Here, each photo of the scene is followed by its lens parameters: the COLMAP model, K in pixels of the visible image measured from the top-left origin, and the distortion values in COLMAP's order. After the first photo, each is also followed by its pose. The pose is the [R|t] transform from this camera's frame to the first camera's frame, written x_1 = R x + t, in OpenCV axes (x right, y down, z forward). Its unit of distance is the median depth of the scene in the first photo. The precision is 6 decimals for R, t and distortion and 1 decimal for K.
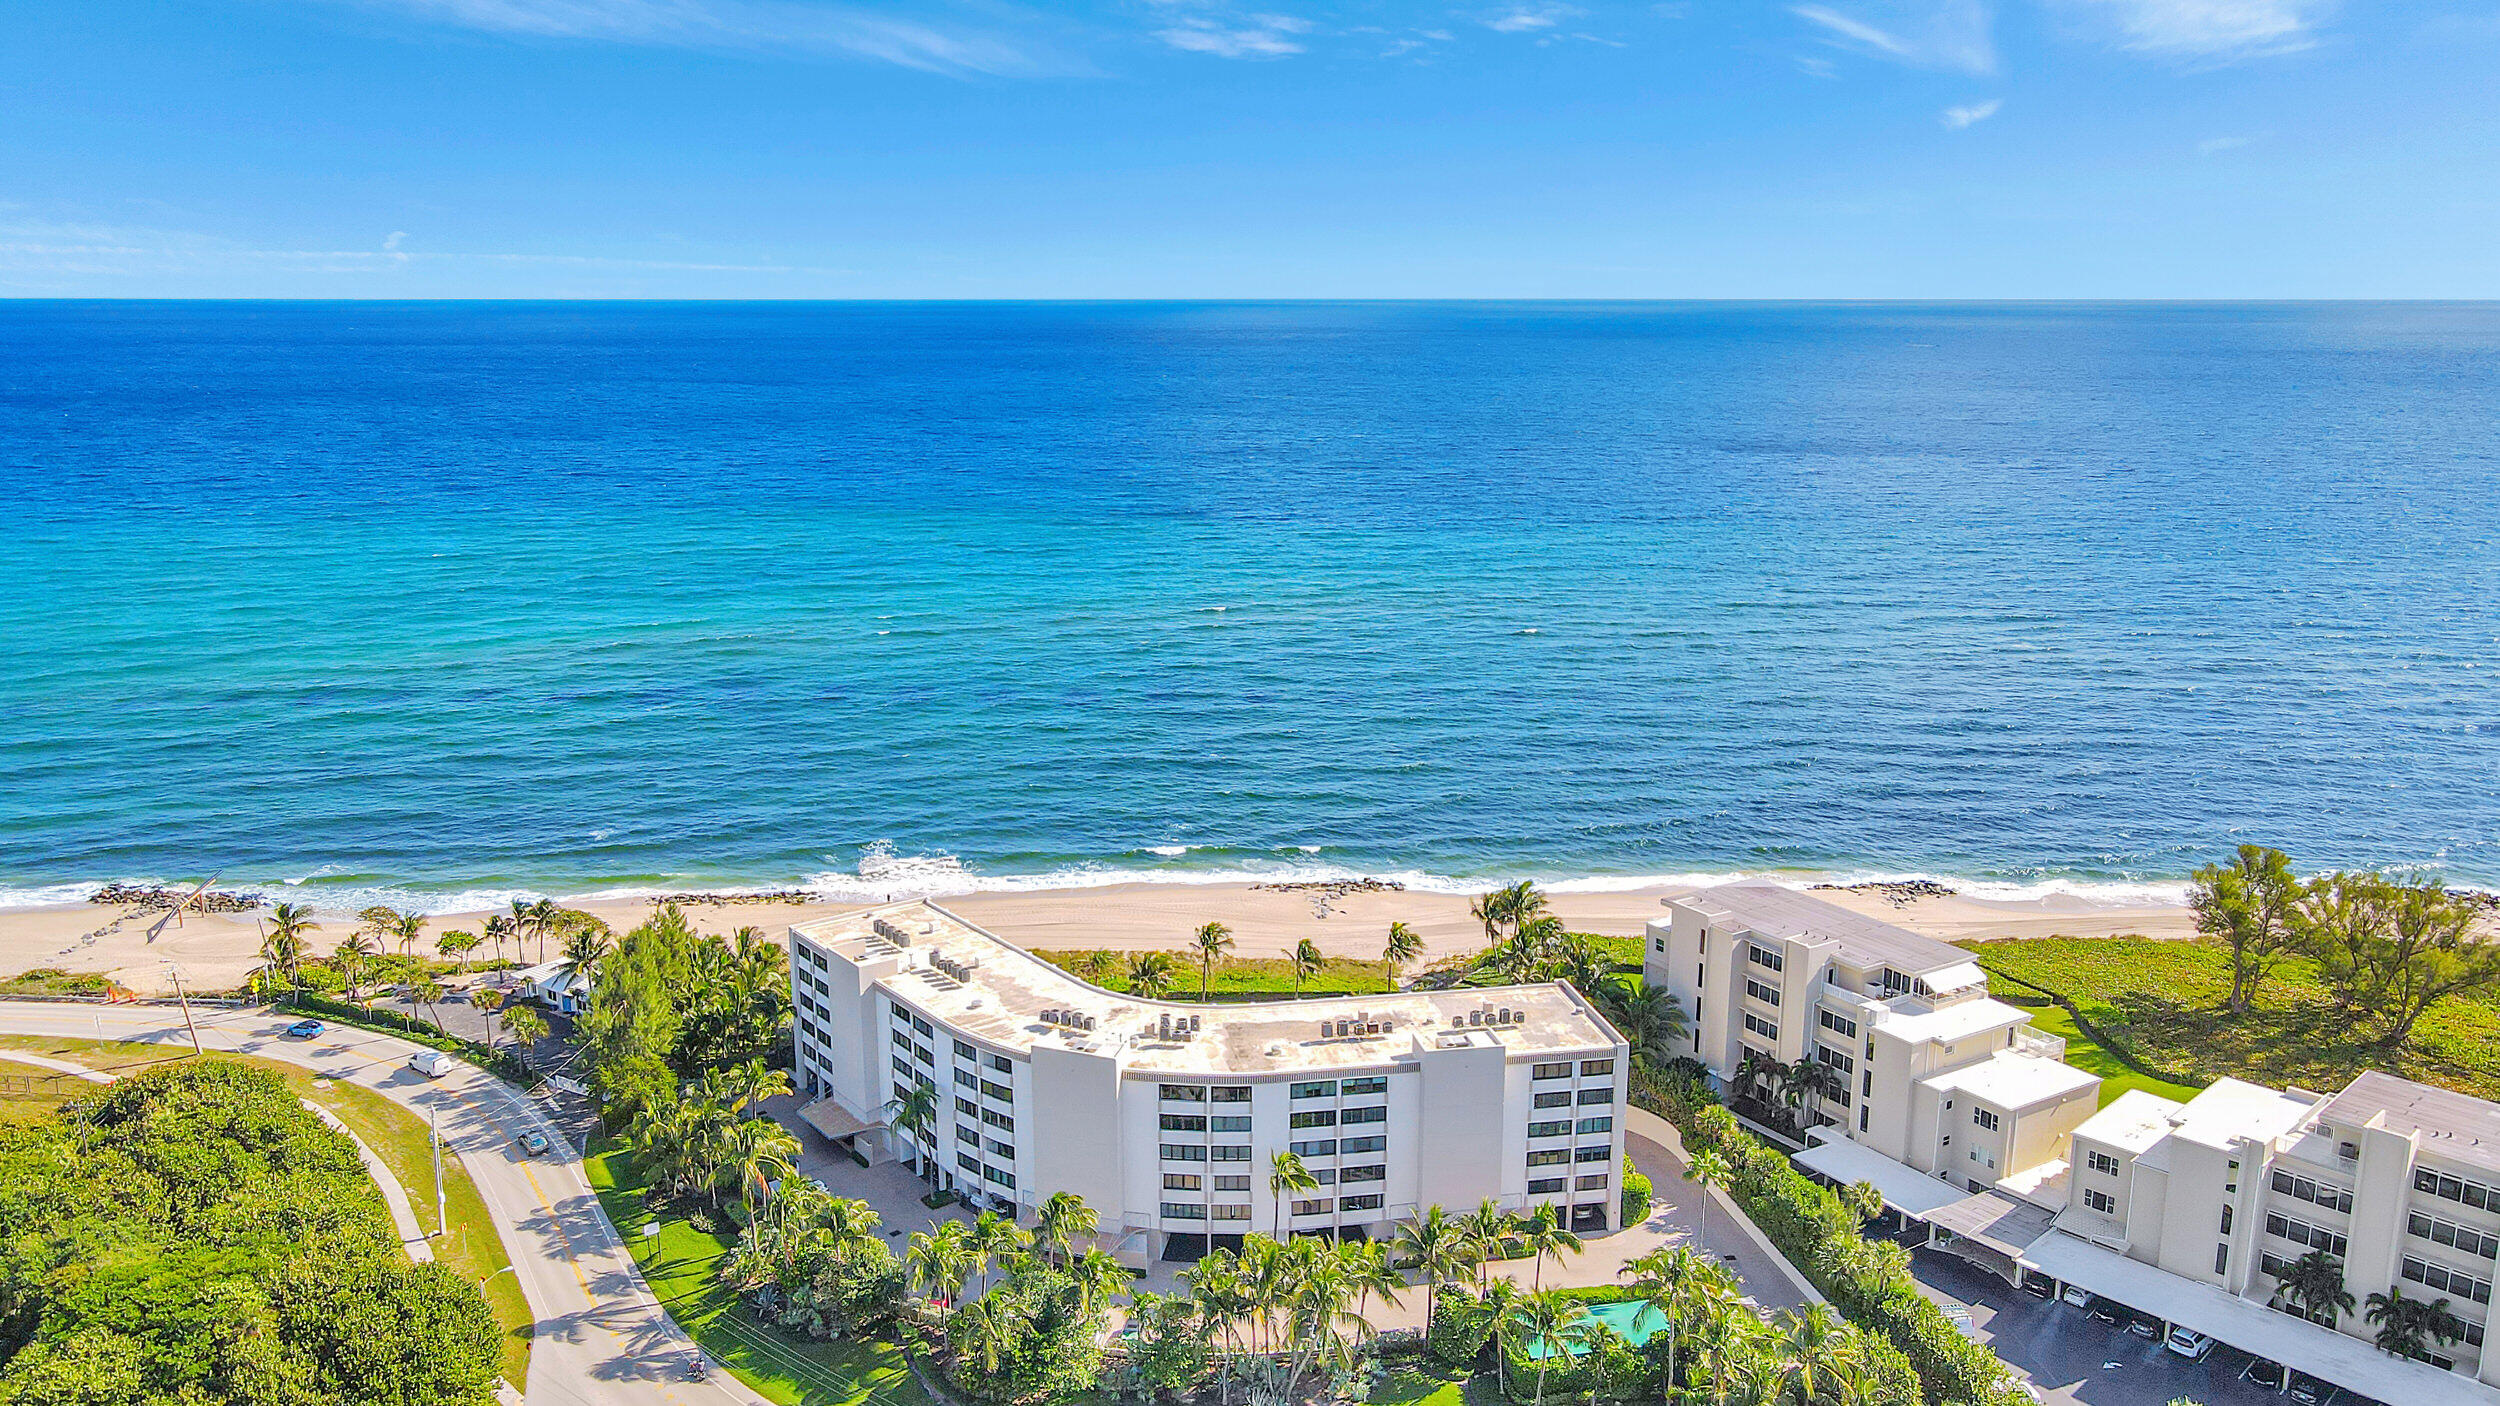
lens RADIAL K [[1873.0, 0, 1250.0], [0, 1873.0, 703.0], [0, 0, 1]] dist [0.008303, 0.009948]
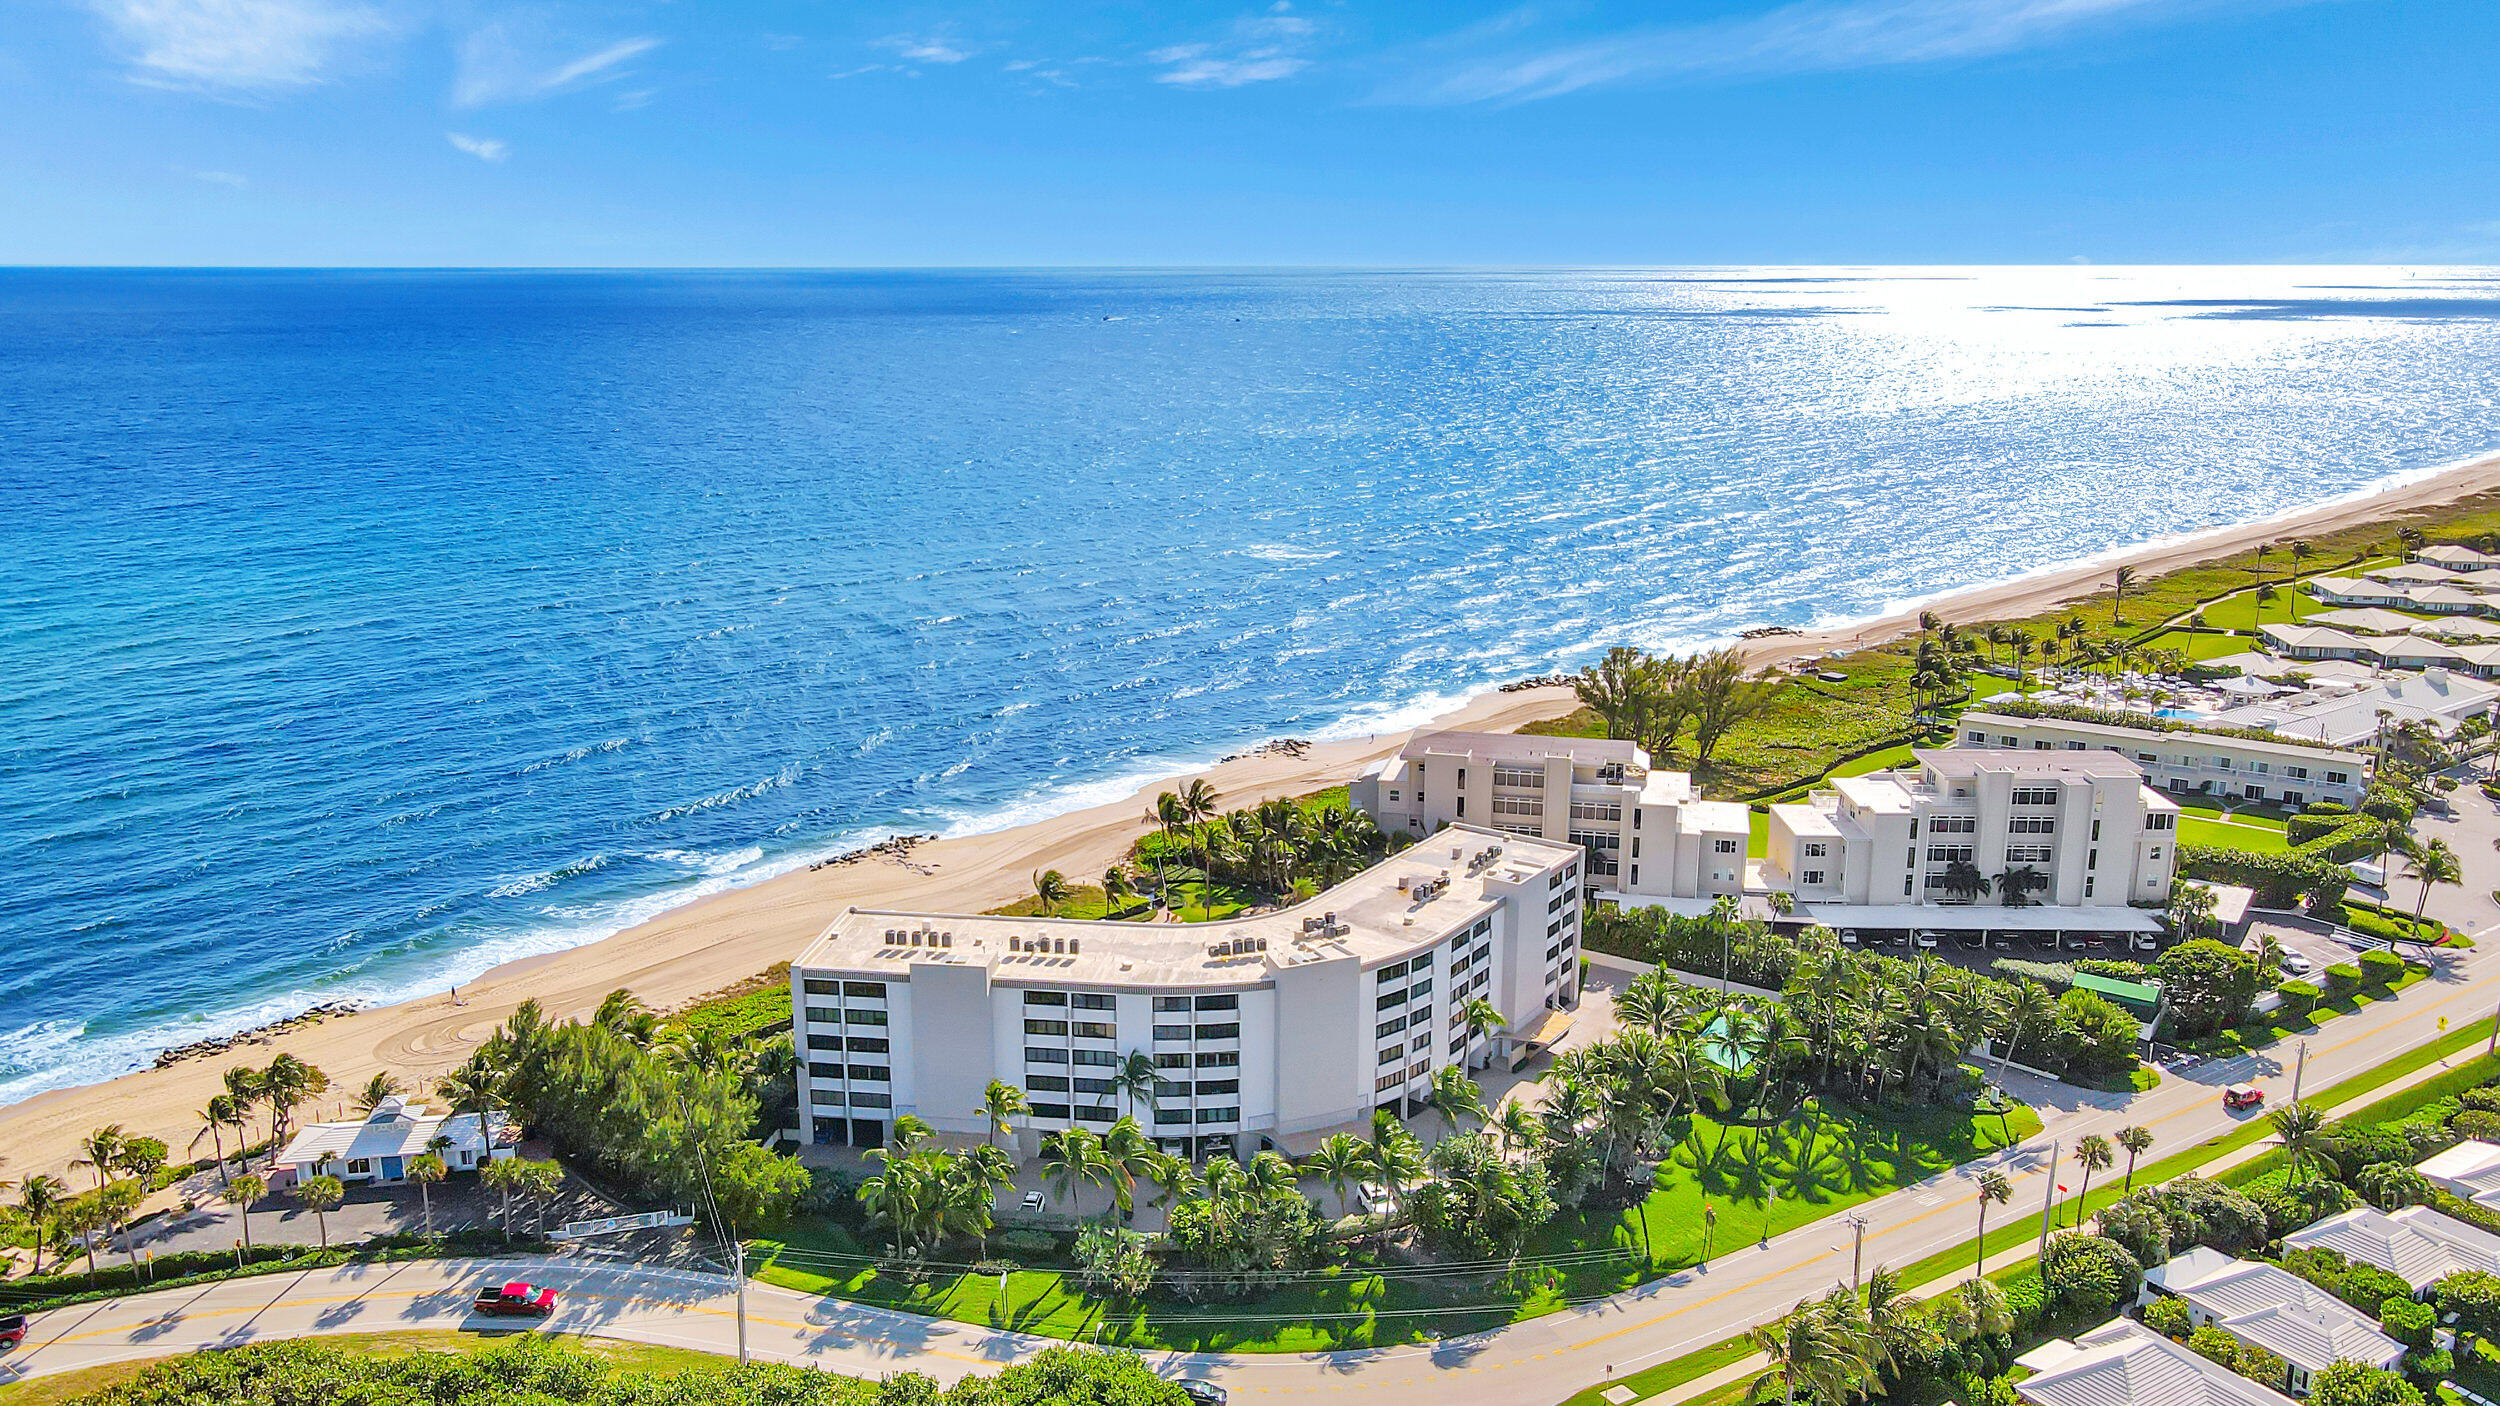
lens RADIAL K [[1873.0, 0, 1250.0], [0, 1873.0, 703.0], [0, 0, 1]] dist [0.008303, 0.009948]
pose [[0.707932, -0.167754, 0.686069, -0.781749], [0.153096, 0.984736, 0.082808, -0.049520], [-0.689488, 0.046412, 0.722809, 0.240108]]
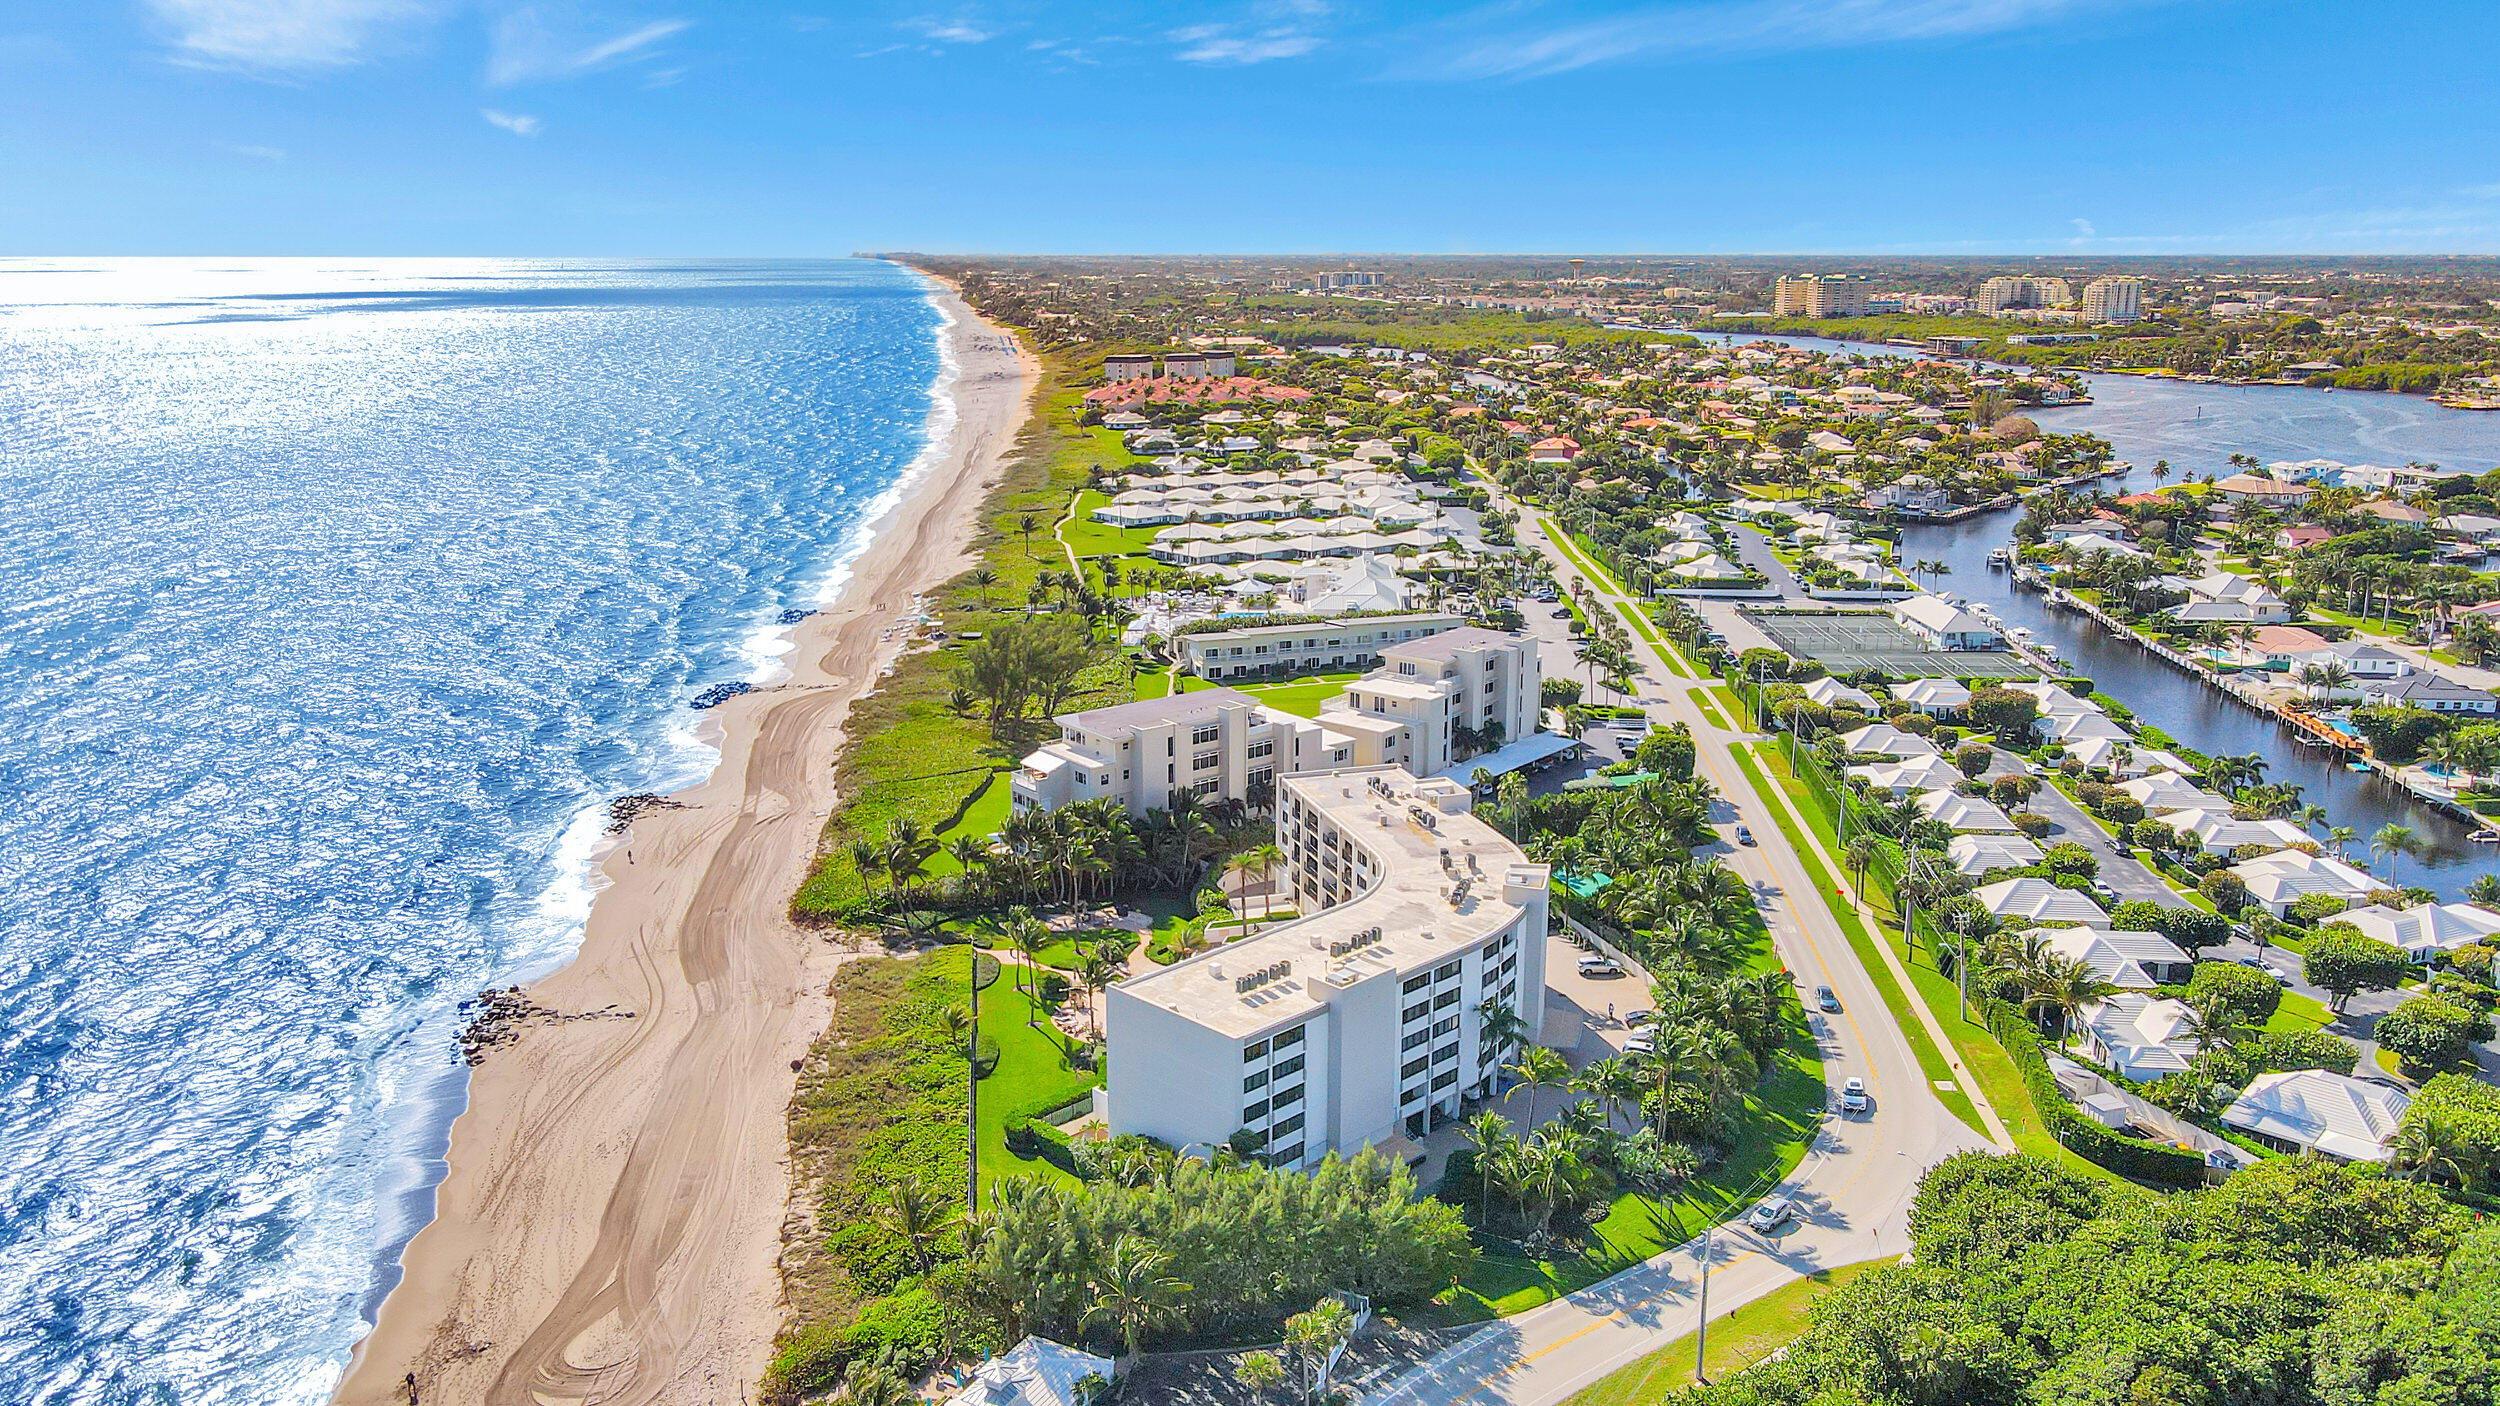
lens RADIAL K [[1873.0, 0, 1250.0], [0, 1873.0, 703.0], [0, 0, 1]] dist [0.008303, 0.009948]
pose [[-0.124516, -0.239425, 0.962897, -1.125236], [0.213827, 0.941172, 0.261674, -0.254444], [-0.968903, 0.238476, -0.065996, 1.168813]]
